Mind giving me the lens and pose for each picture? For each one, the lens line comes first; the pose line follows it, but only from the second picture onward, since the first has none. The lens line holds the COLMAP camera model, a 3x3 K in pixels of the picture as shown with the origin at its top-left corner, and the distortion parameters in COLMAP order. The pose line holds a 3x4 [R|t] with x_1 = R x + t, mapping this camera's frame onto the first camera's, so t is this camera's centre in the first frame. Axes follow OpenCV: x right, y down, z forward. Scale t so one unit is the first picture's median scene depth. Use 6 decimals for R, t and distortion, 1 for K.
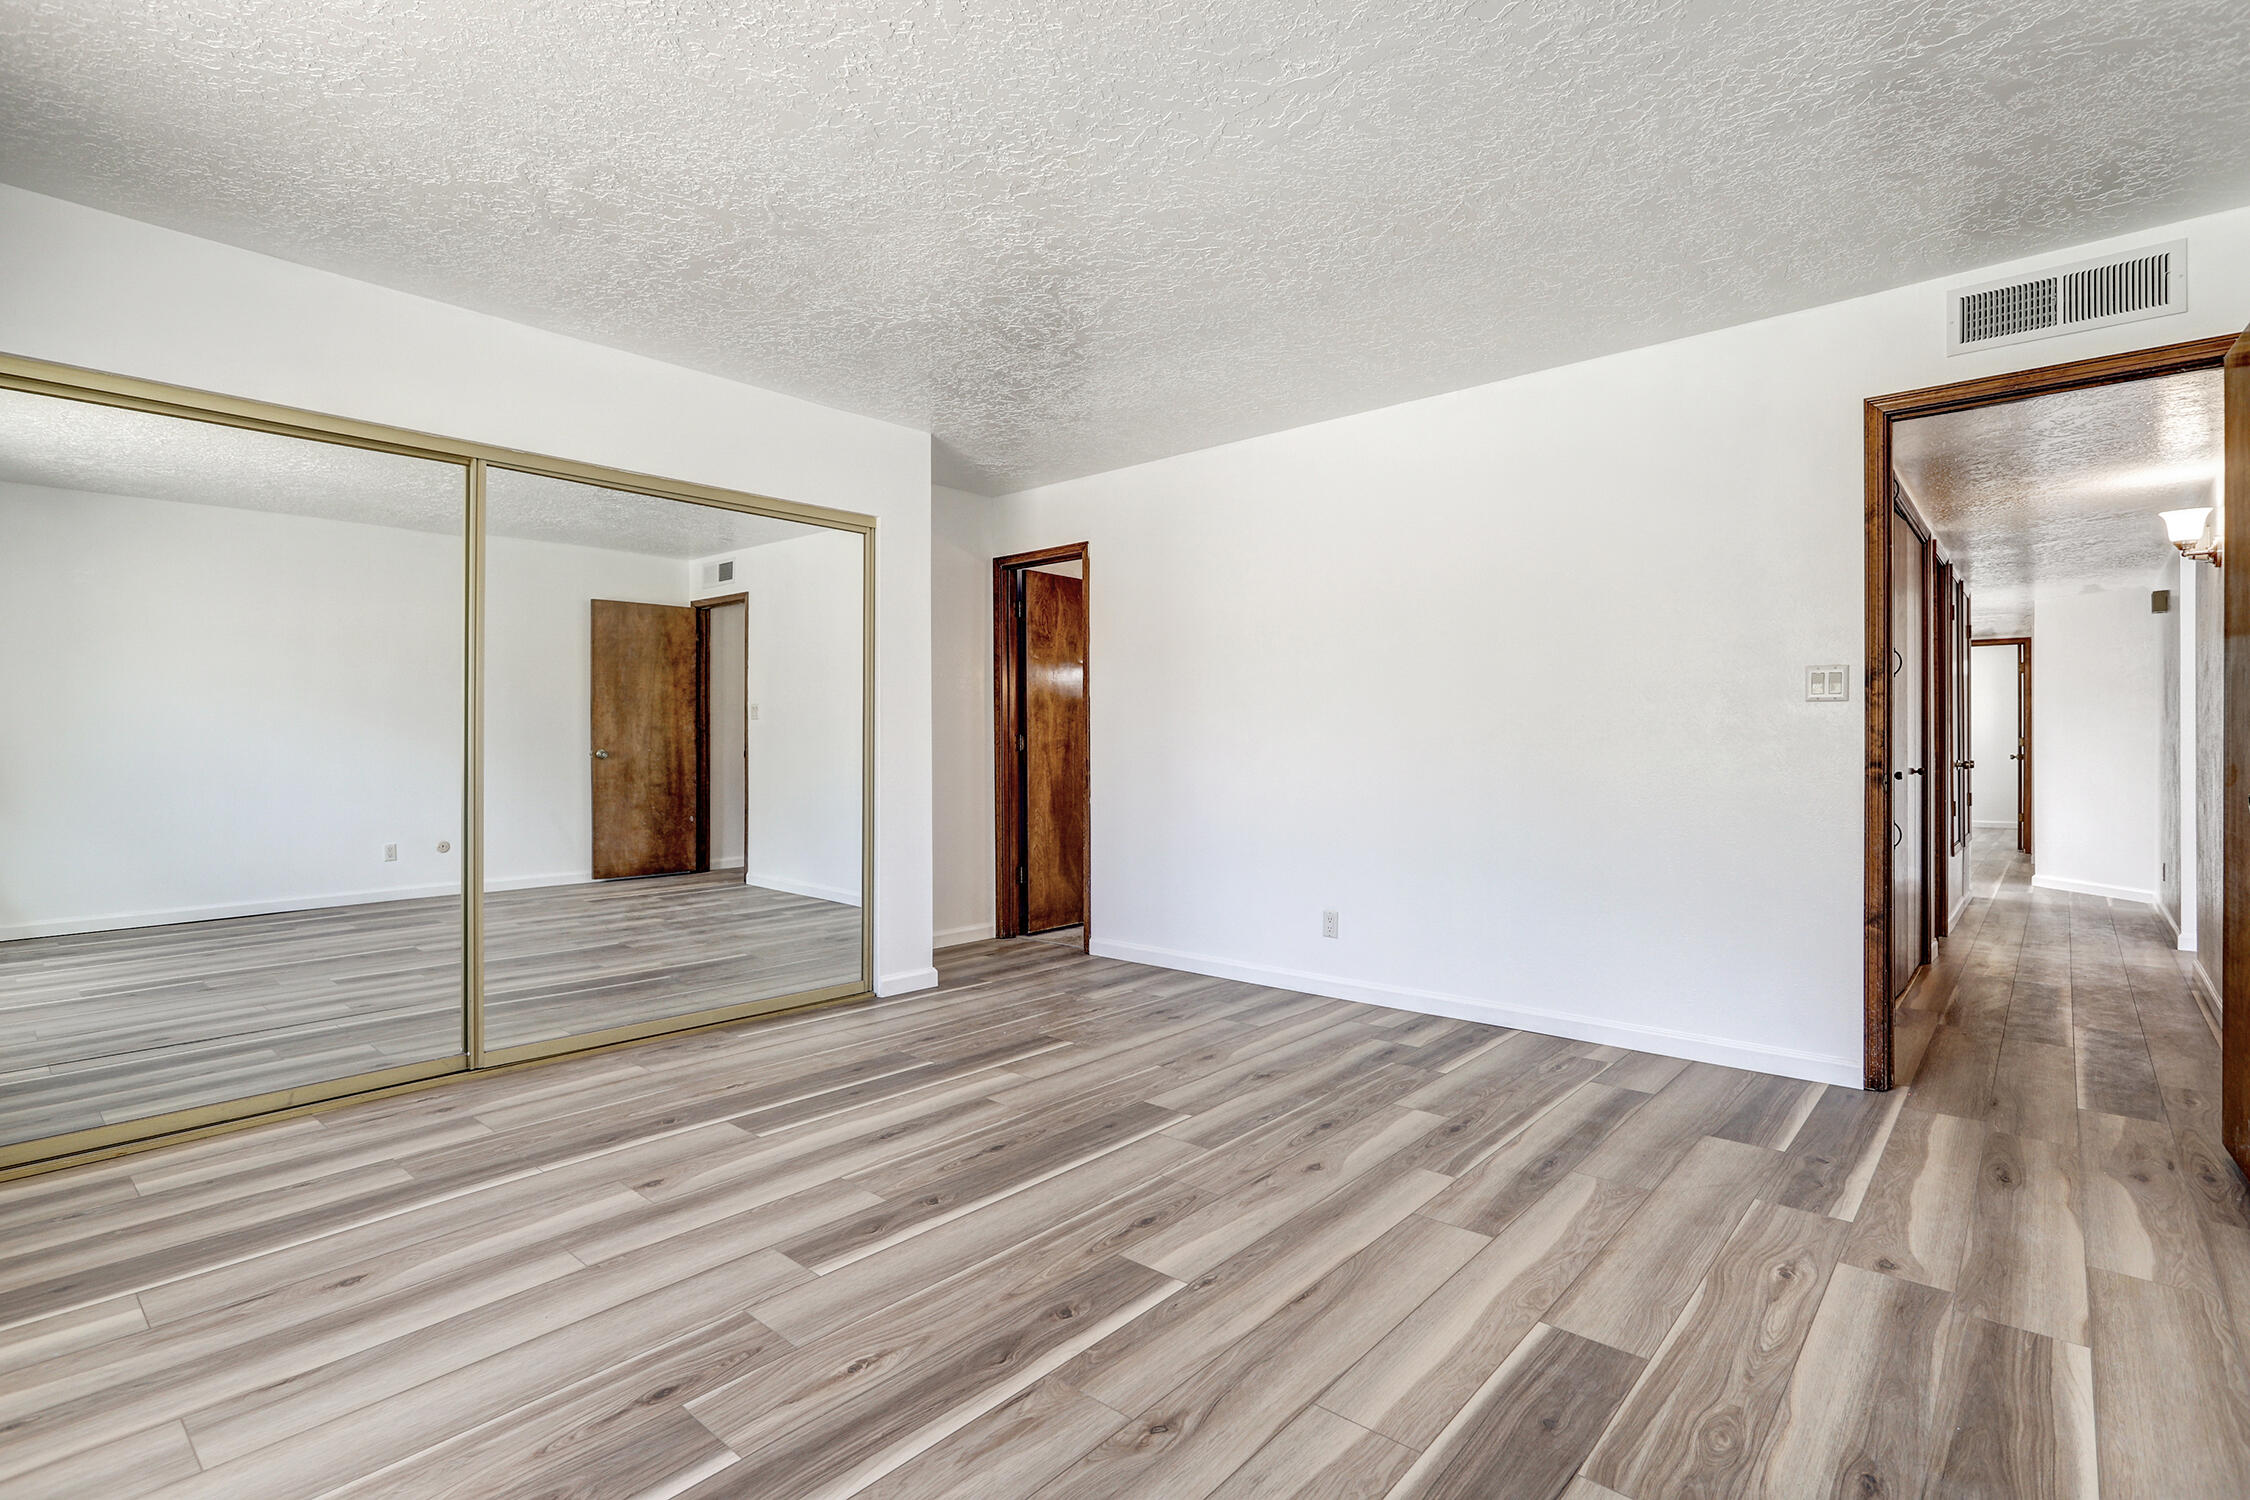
lens RADIAL K [[1060.9, 0, 1111.6], [0, 1060.9, 742.7], [0, 0, 1]] dist [-0.001789, 0.000650]
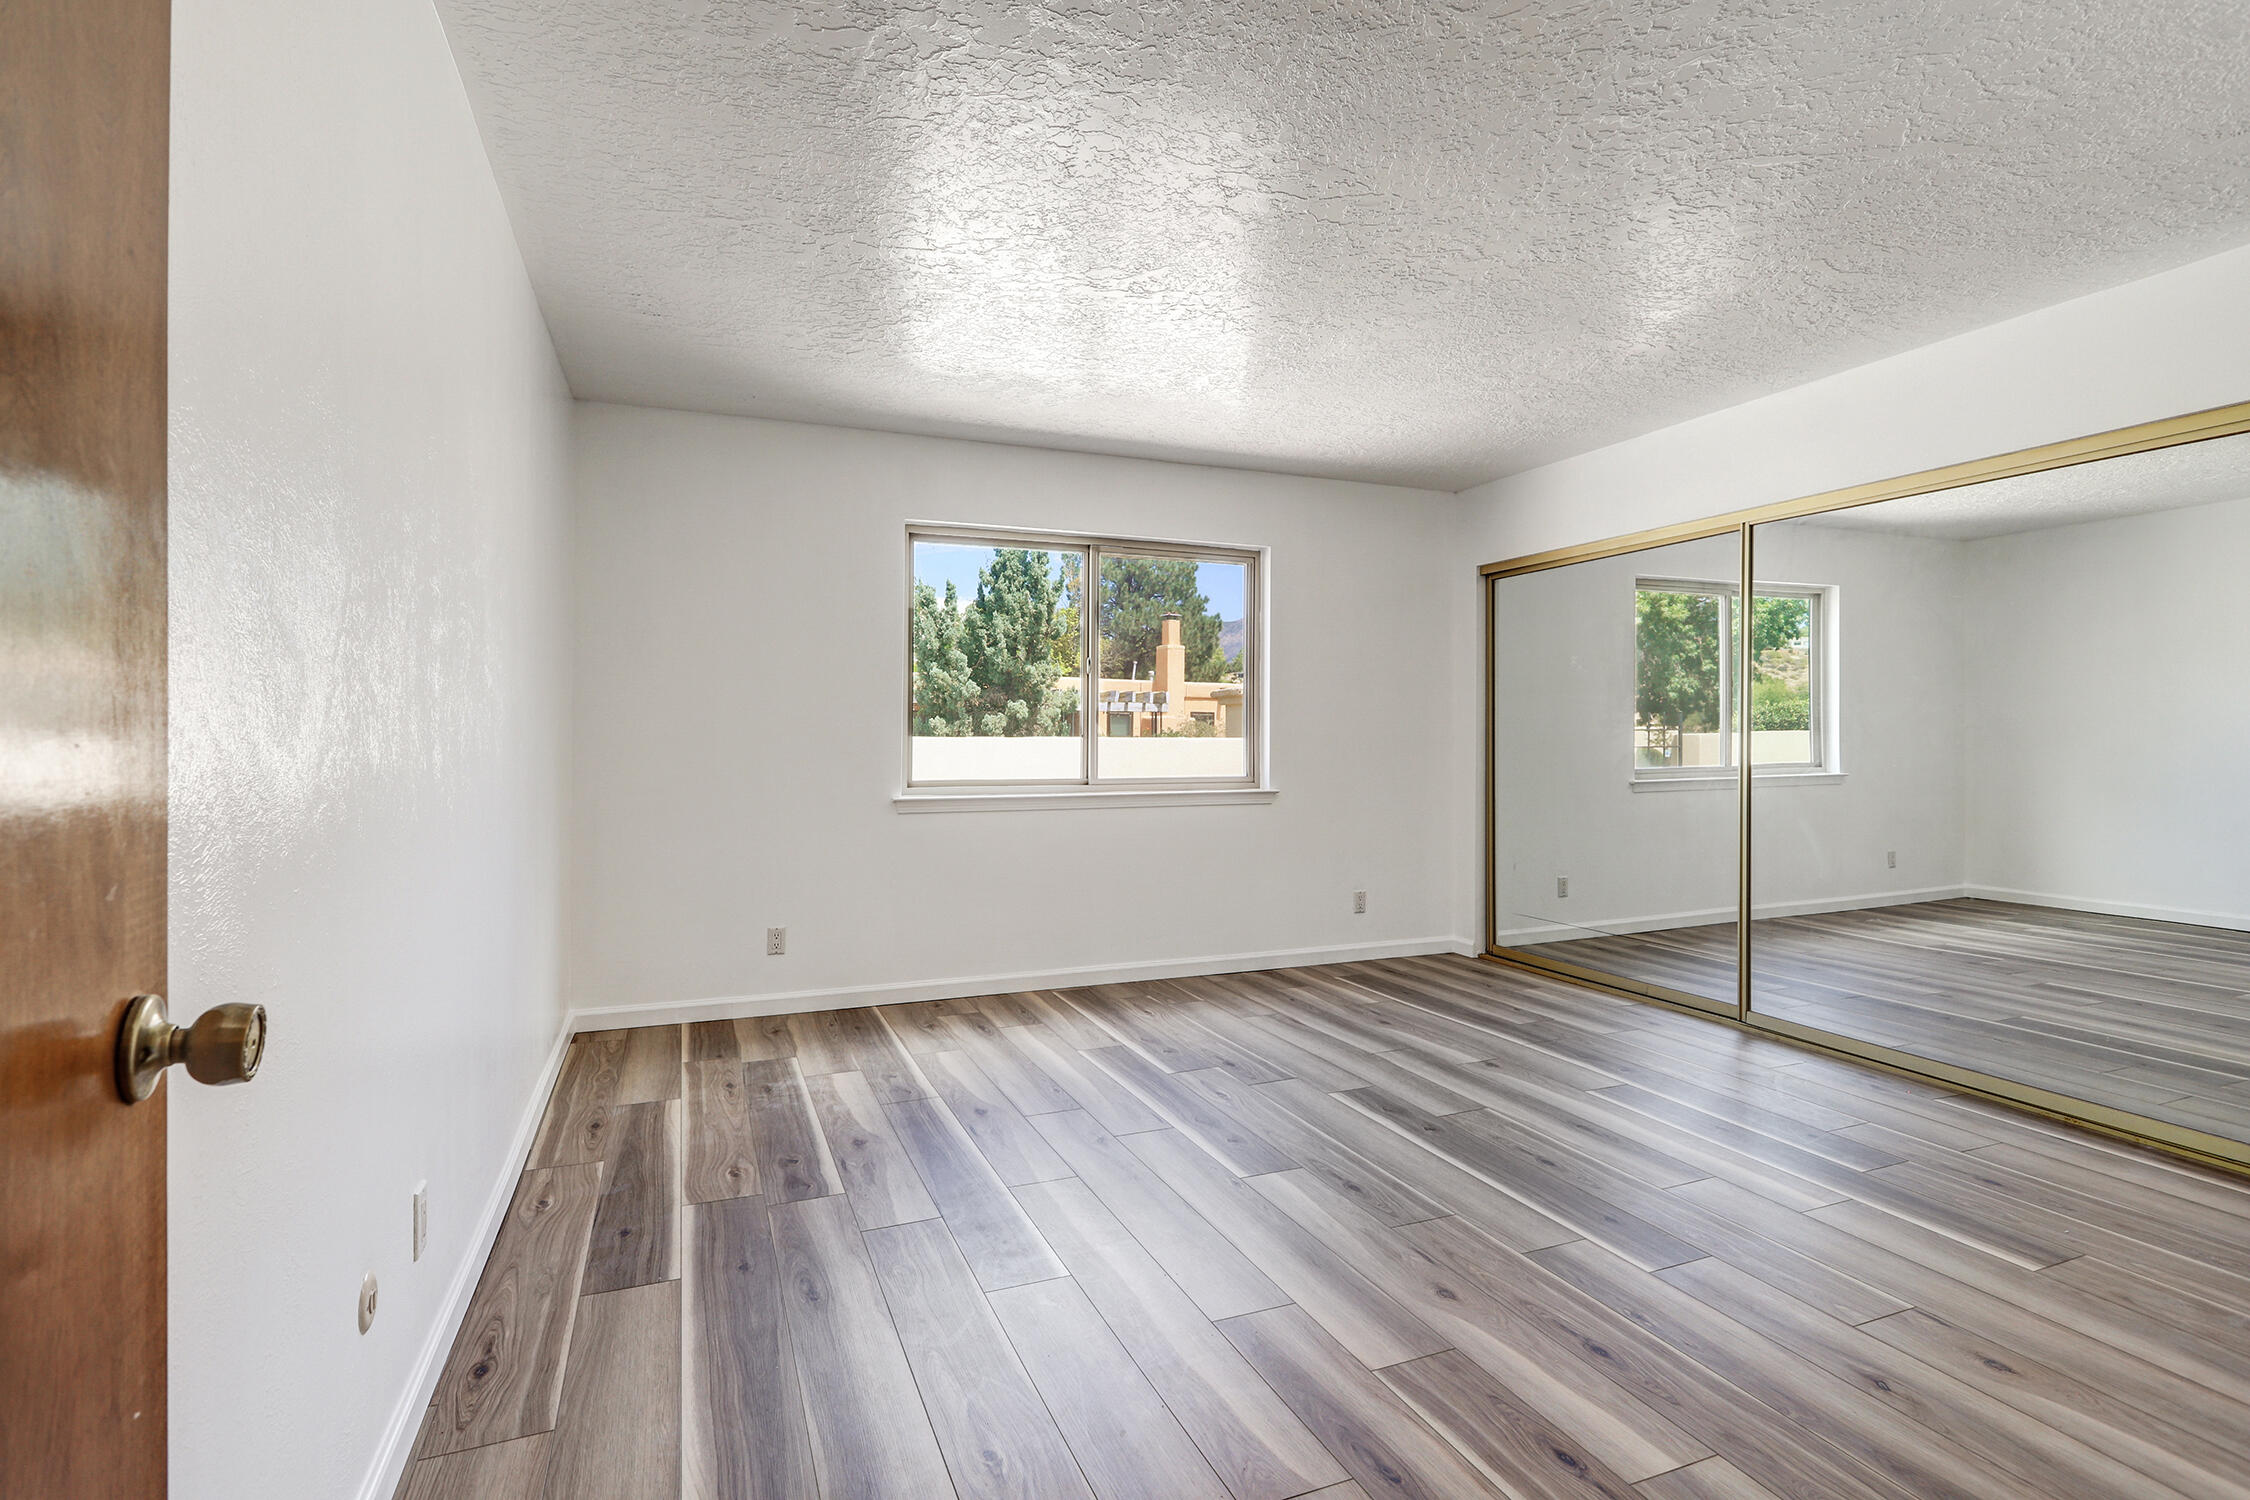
lens RADIAL K [[1071.5, 0, 1135.2], [0, 1071.5, 746.8], [0, 0, 1]] dist [-0.000916, 0.000258]
pose [[-0.430528, 0.008344, -0.902539, 1.076688], [-0.000182, 0.999956, 0.009332, -0.027223], [0.902577, 0.004182, -0.430508, 1.187093]]
